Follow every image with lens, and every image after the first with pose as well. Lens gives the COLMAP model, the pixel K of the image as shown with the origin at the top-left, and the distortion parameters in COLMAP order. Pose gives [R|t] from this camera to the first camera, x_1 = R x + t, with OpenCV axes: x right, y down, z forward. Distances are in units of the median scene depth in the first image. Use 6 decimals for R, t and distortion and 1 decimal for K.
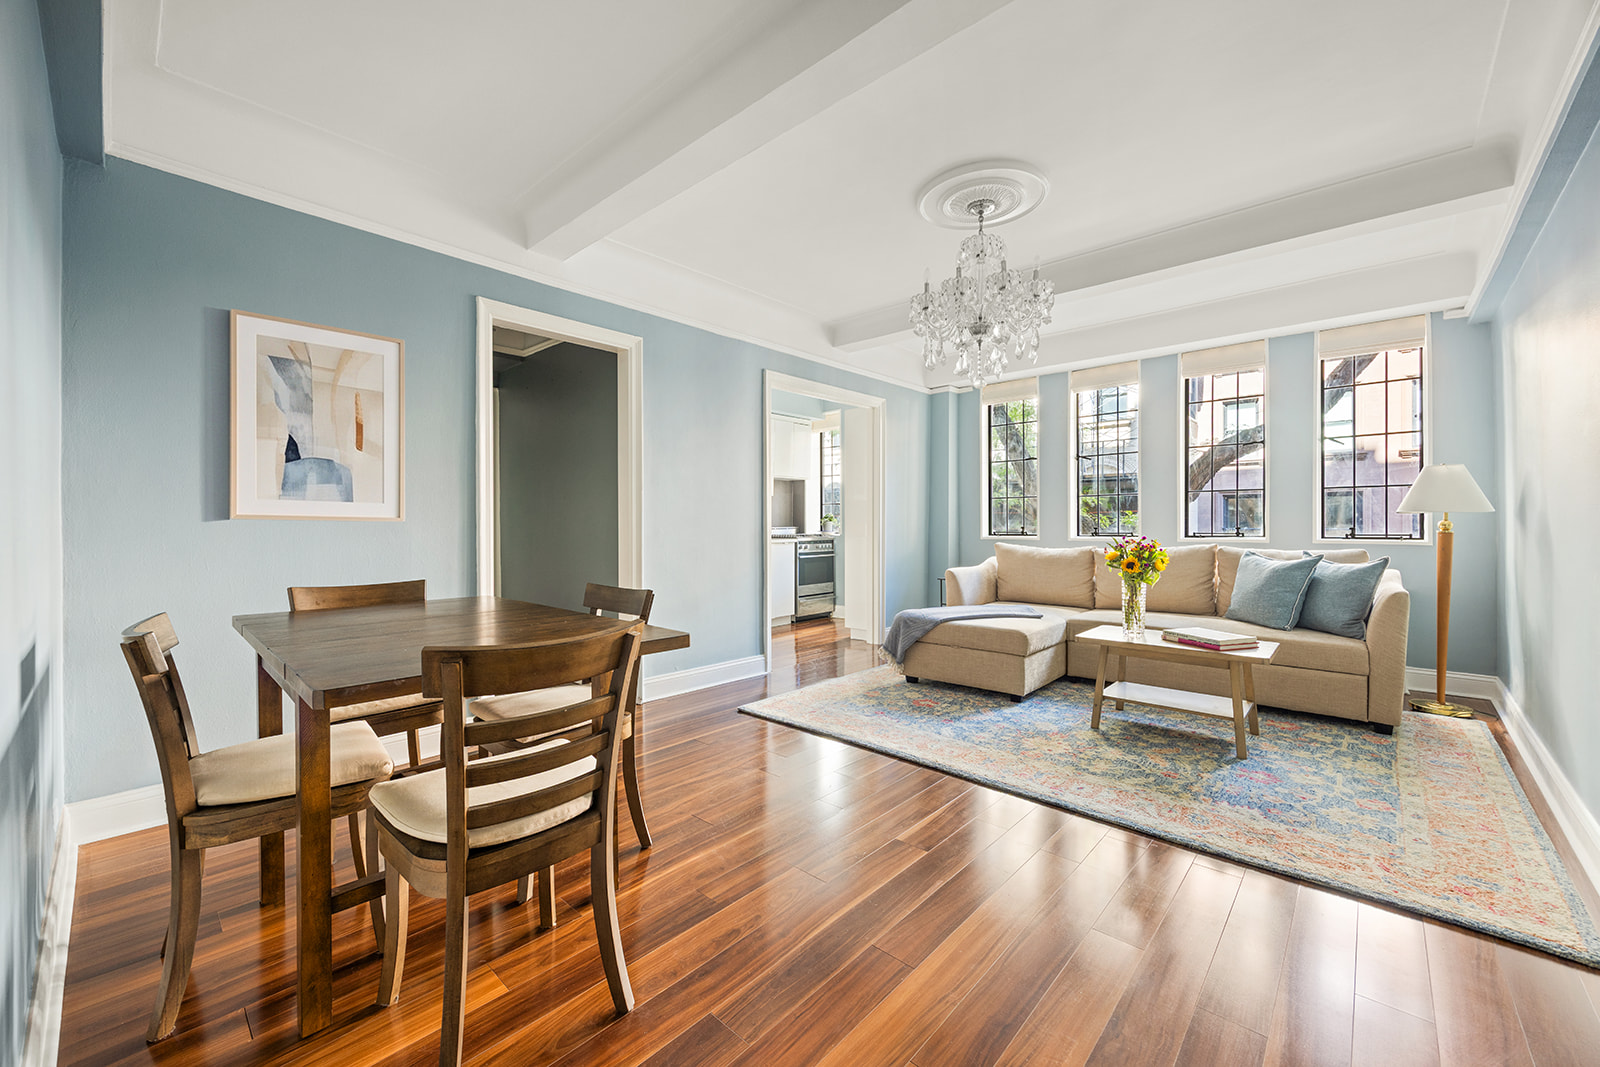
lens RADIAL K [[656.8, 0, 809.5], [0, 656.8, 524.8], [0, 0, 1]] dist [0.007832, -0.001378]
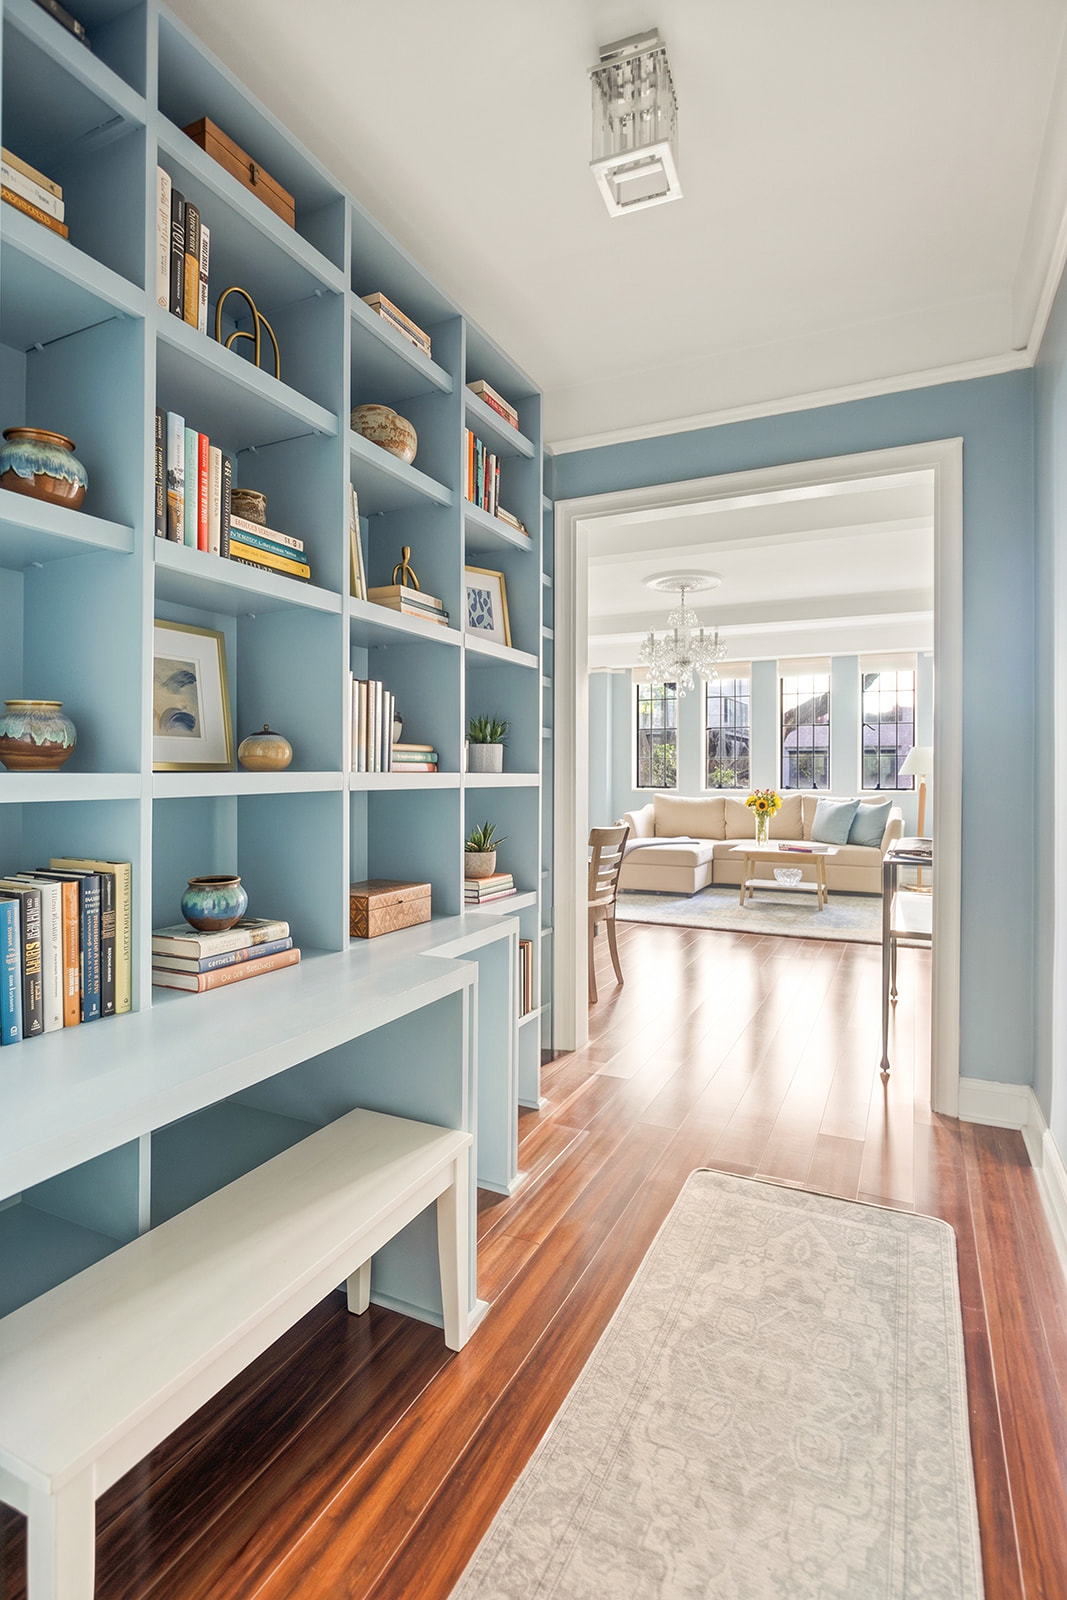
lens RADIAL K [[870.3, 0, 523.0], [0, 870.3, 790.1], [0, 0, 1]] dist [0.001827, -0.000013]
pose [[0.959370, -0.003704, 0.282128, -0.603763], [-0.000925, 0.999867, 0.016272, -0.010837], [-0.282151, -0.015871, 0.959239, -0.794375]]
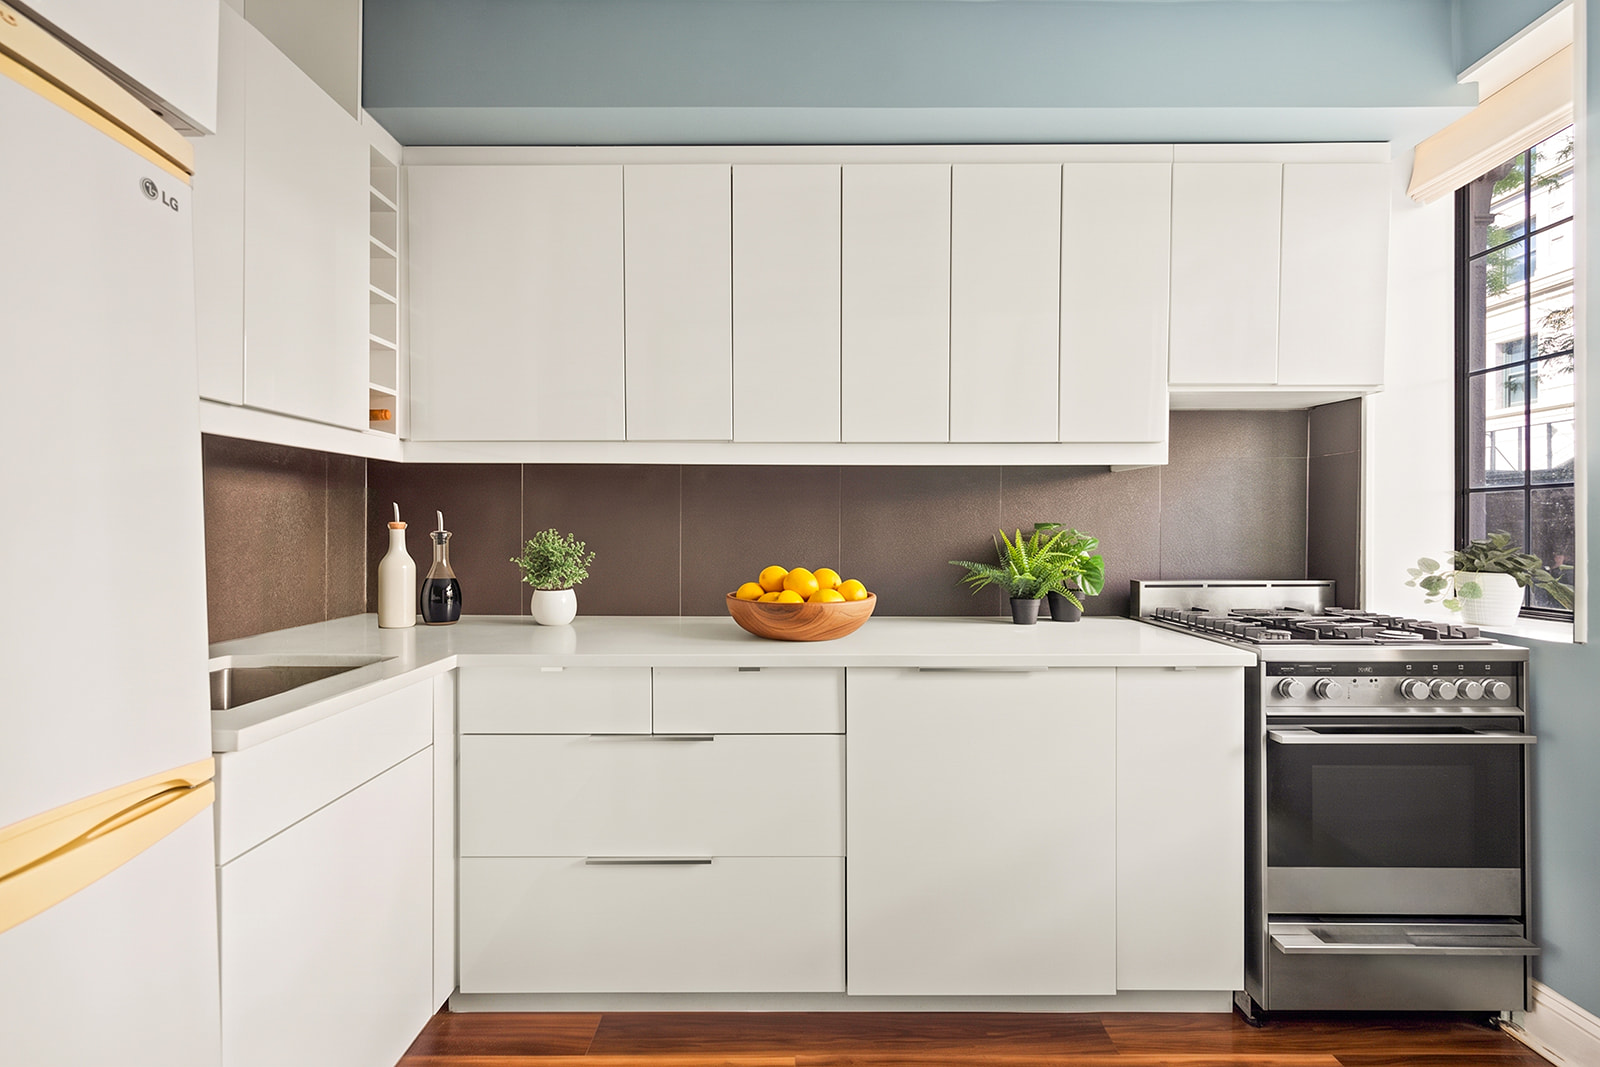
lens RADIAL K [[656.8, 0, 805.7], [0, 656.8, 535.4], [0, 0, 1]] dist [0.007832, -0.001378]
pose [[0.662161, 0.002251, -0.749358, 0.075418], [0.003631, 0.999974, 0.006212, -0.032256], [0.749353, -0.006834, 0.662136, 1.220256]]
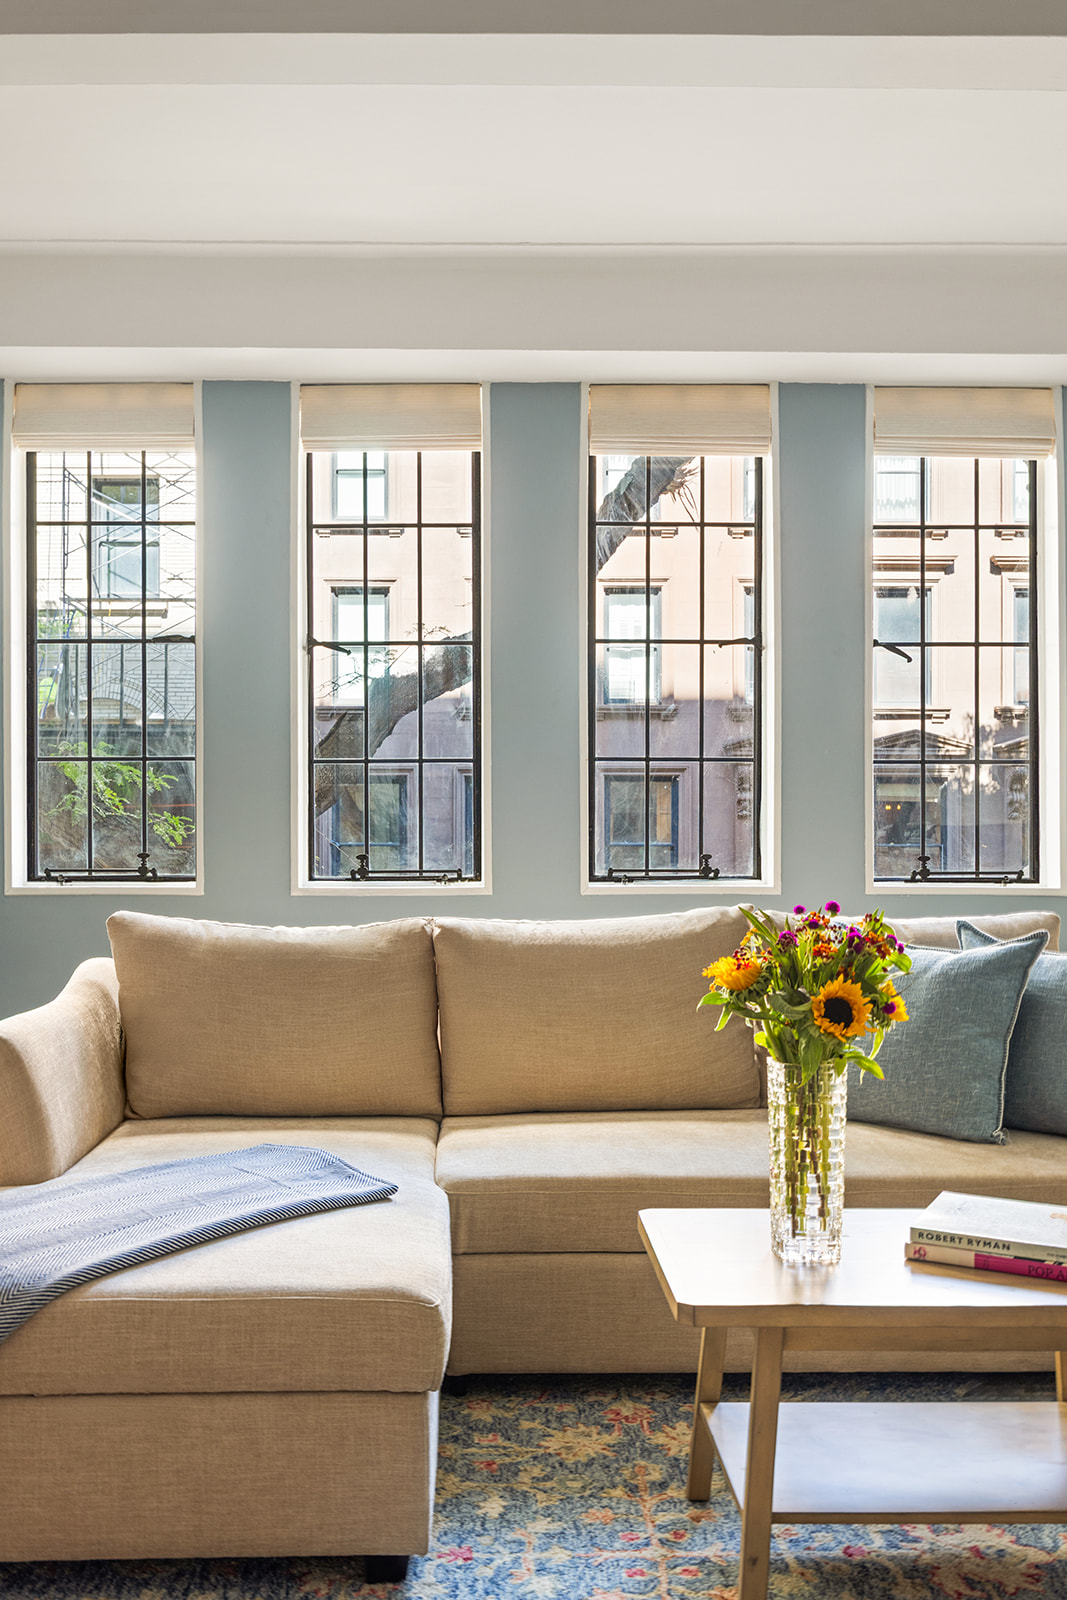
lens RADIAL K [[1407.0, 0, 457.8], [0, 1407.0, 818.1], [0, 0, 1]] dist [-0.016120, 0.017308]
pose [[0.743618, 0.010291, 0.668526, -0.019628], [-0.003950, 0.999932, -0.010999, -0.009635], [-0.668594, 0.005538, 0.743607, 0.577740]]
